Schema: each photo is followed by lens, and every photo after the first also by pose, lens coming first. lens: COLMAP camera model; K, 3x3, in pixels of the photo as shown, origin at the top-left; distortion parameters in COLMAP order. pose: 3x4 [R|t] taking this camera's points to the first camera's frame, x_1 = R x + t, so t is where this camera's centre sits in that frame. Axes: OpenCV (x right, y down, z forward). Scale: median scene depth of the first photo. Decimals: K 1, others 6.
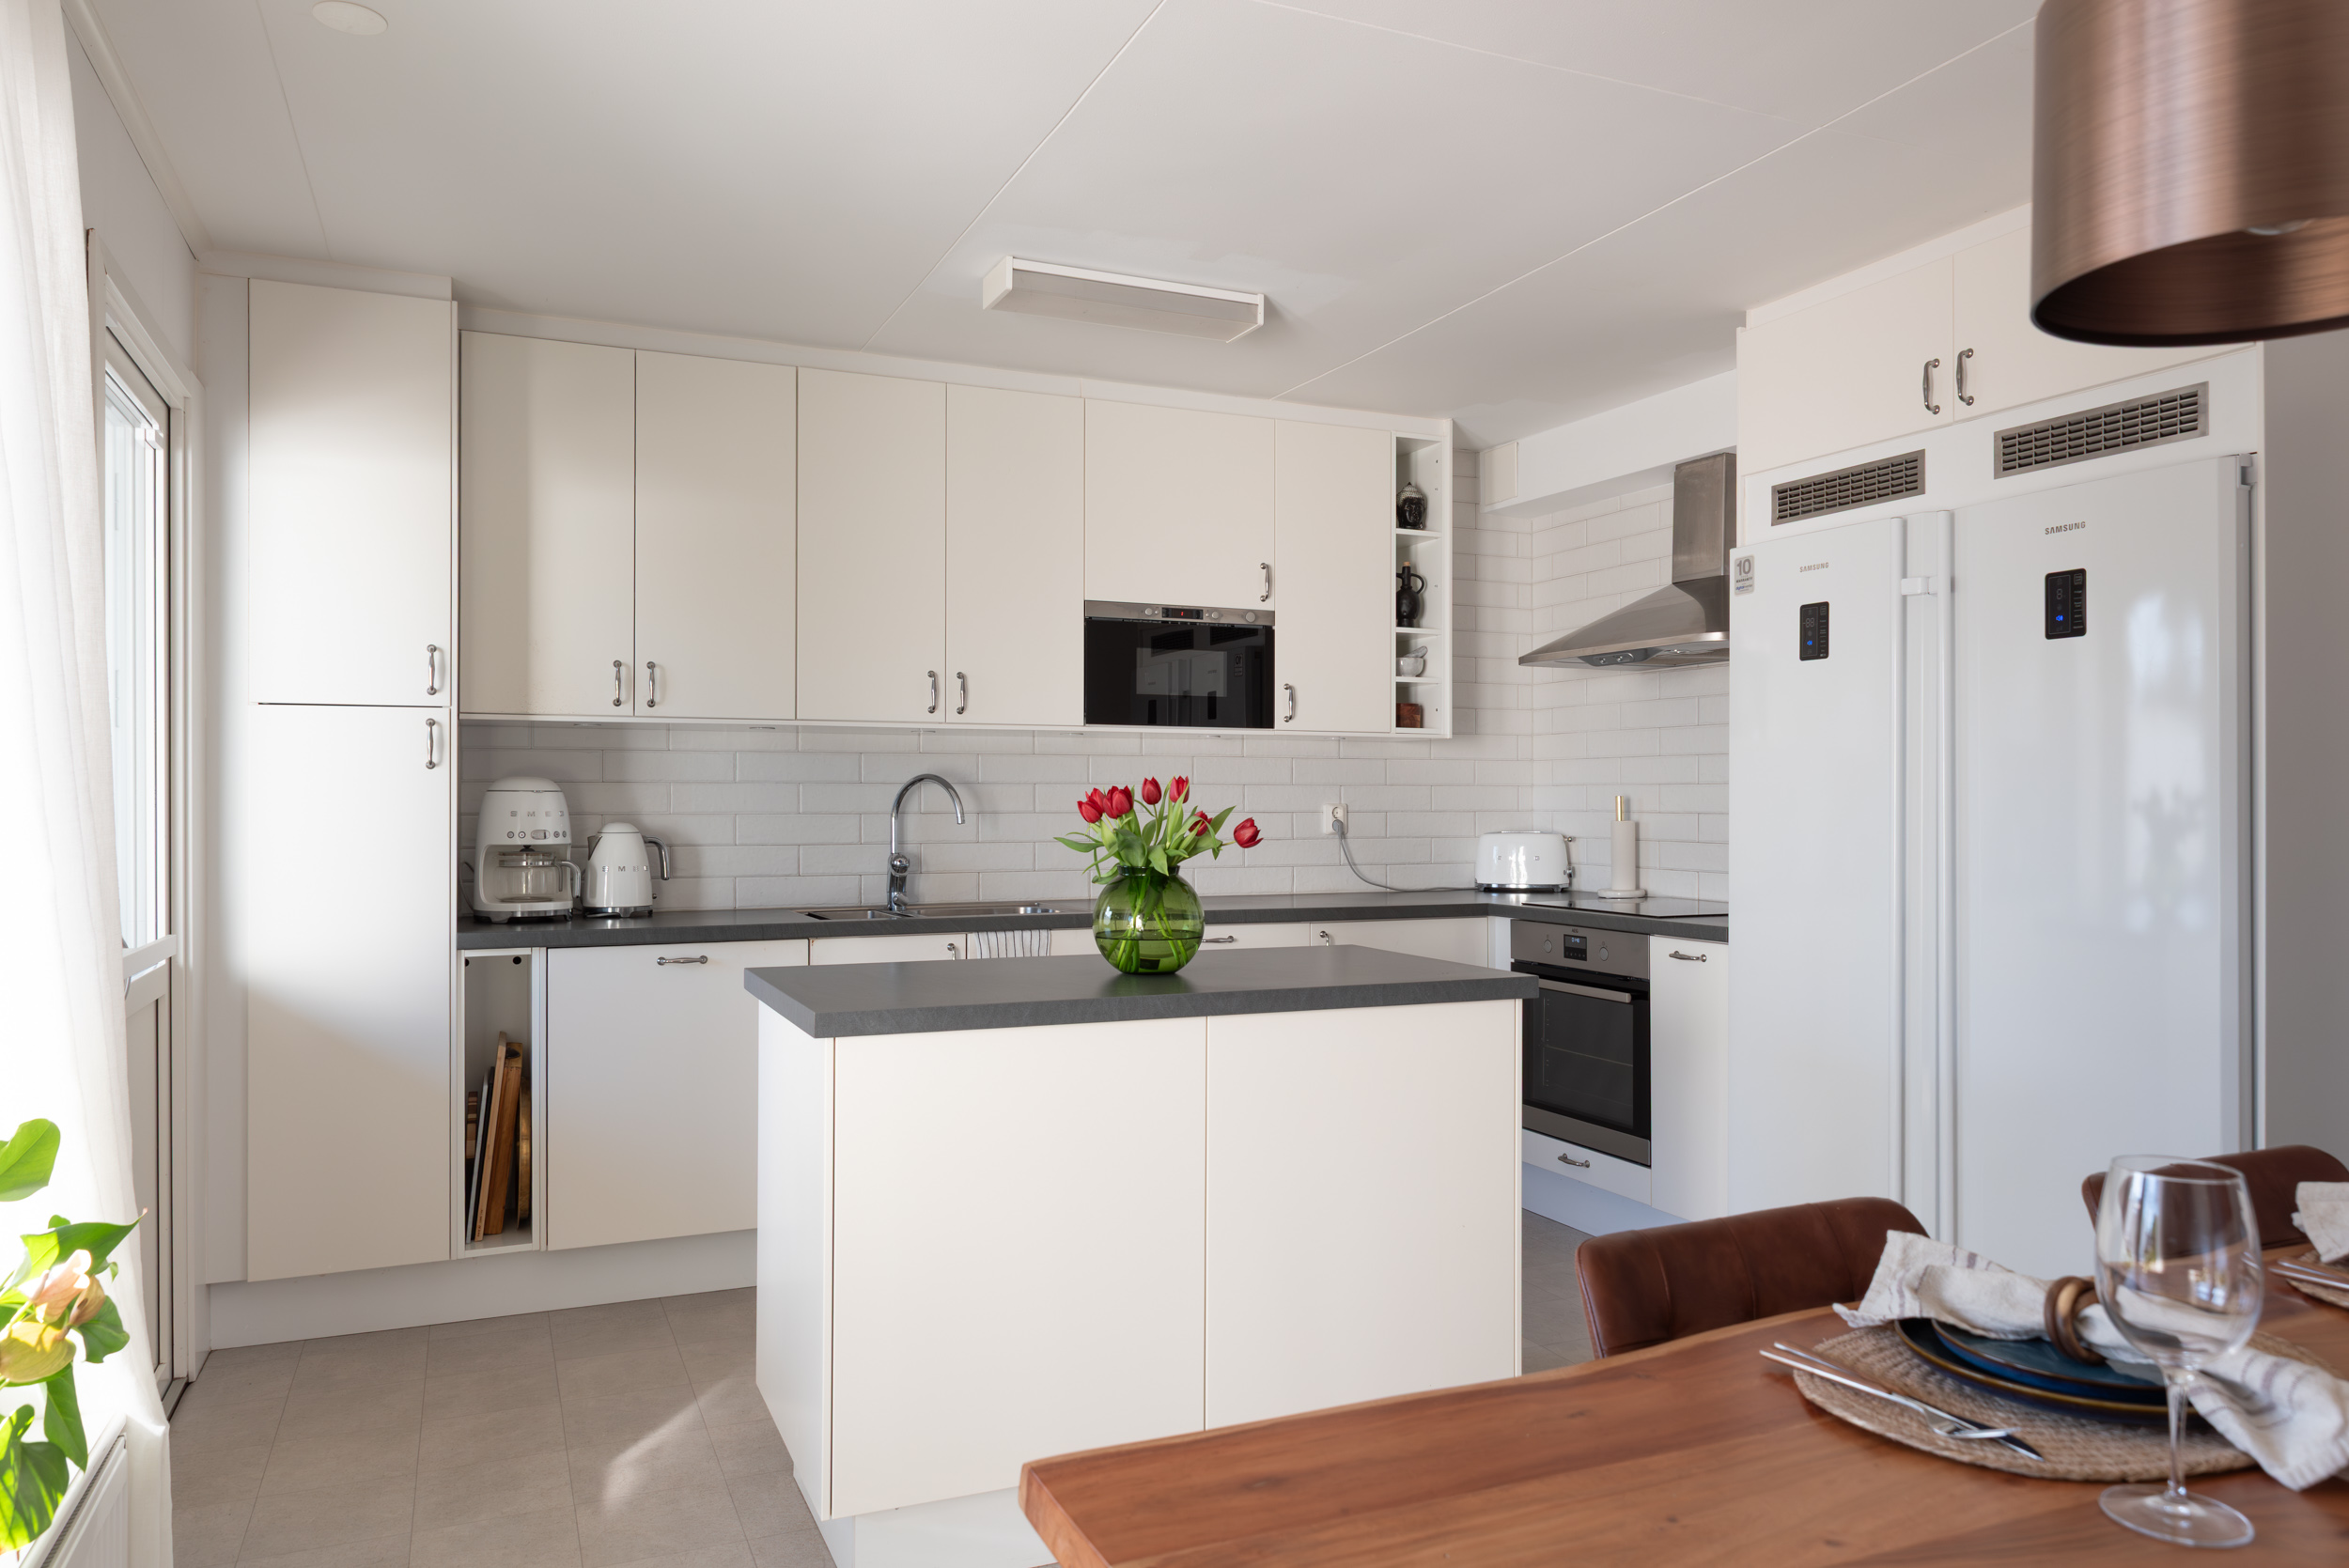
lens RADIAL K [[1574.8, 0, 1156.9], [0, 1574.8, 779.7], [0, 0, 1]] dist [-0.002638, -0.002374]
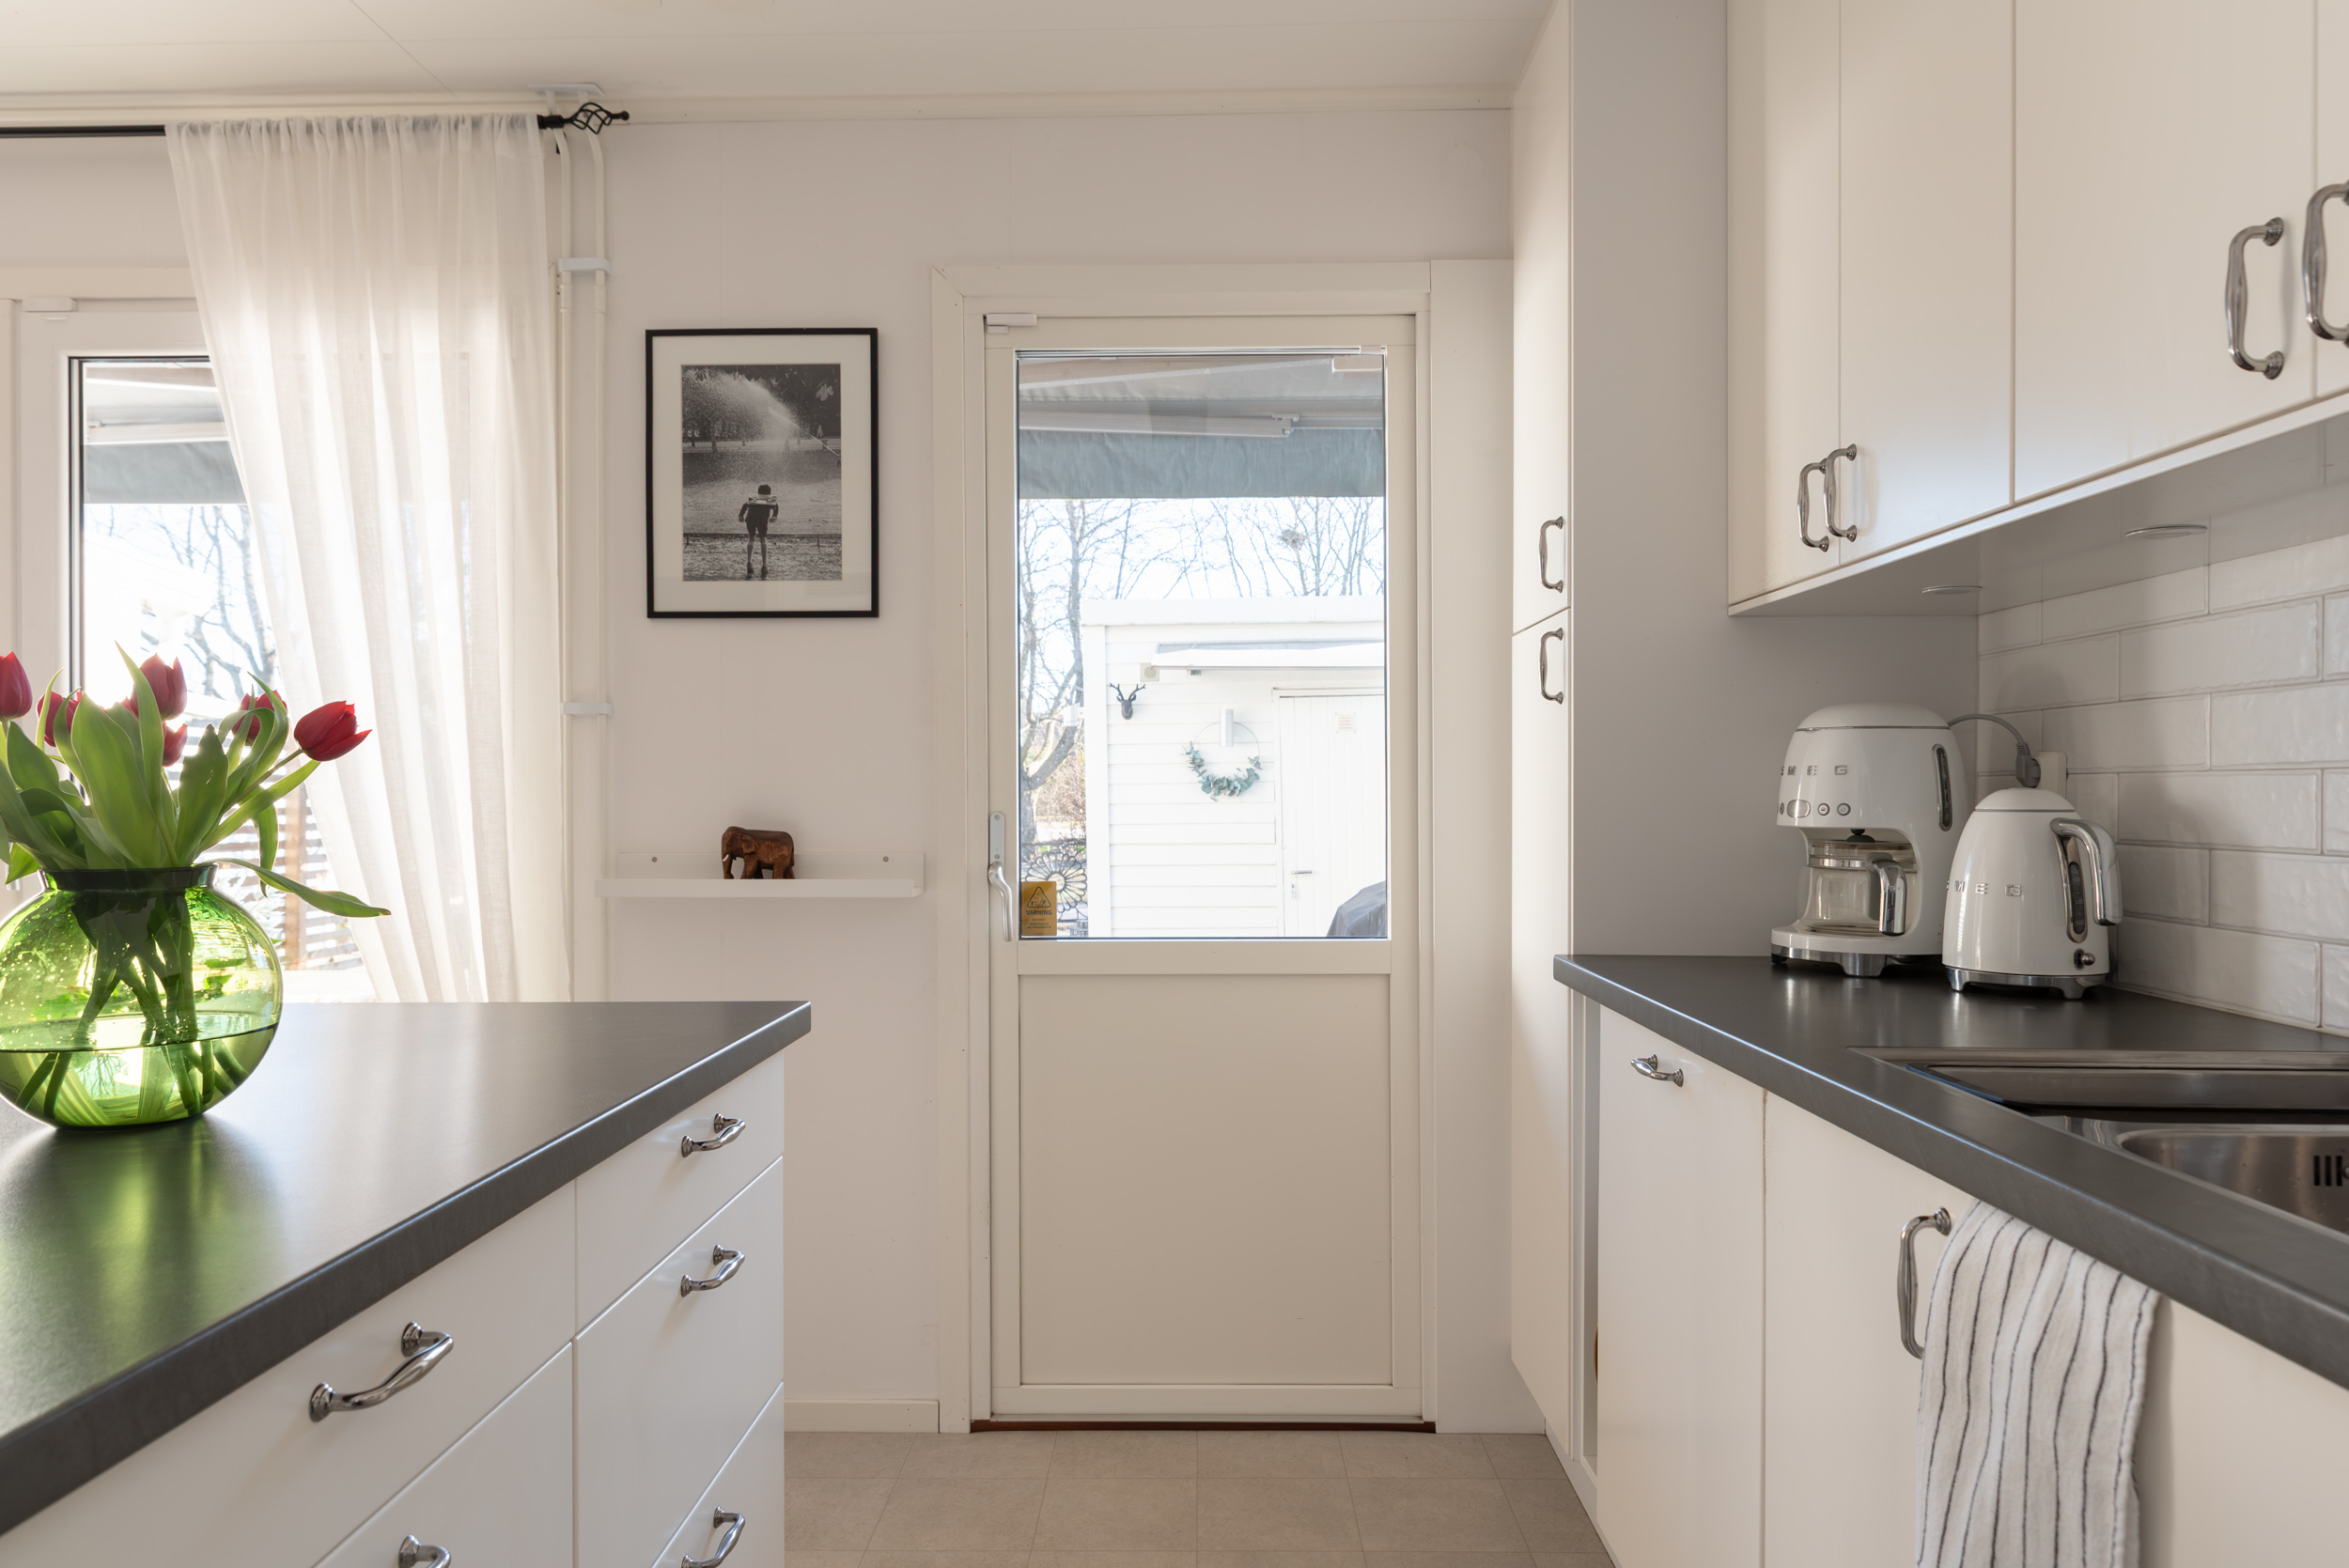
lens RADIAL K [[1574.8, 0, 1156.9], [0, 1574.8, 779.7], [0, 0, 1]] dist [-0.002638, -0.002374]
pose [[-0.408417, -0.007232, -0.912767, 0.181195], [0.014649, 0.999788, -0.014476, 0.027115], [0.912678, -0.019283, -0.408224, 0.940456]]
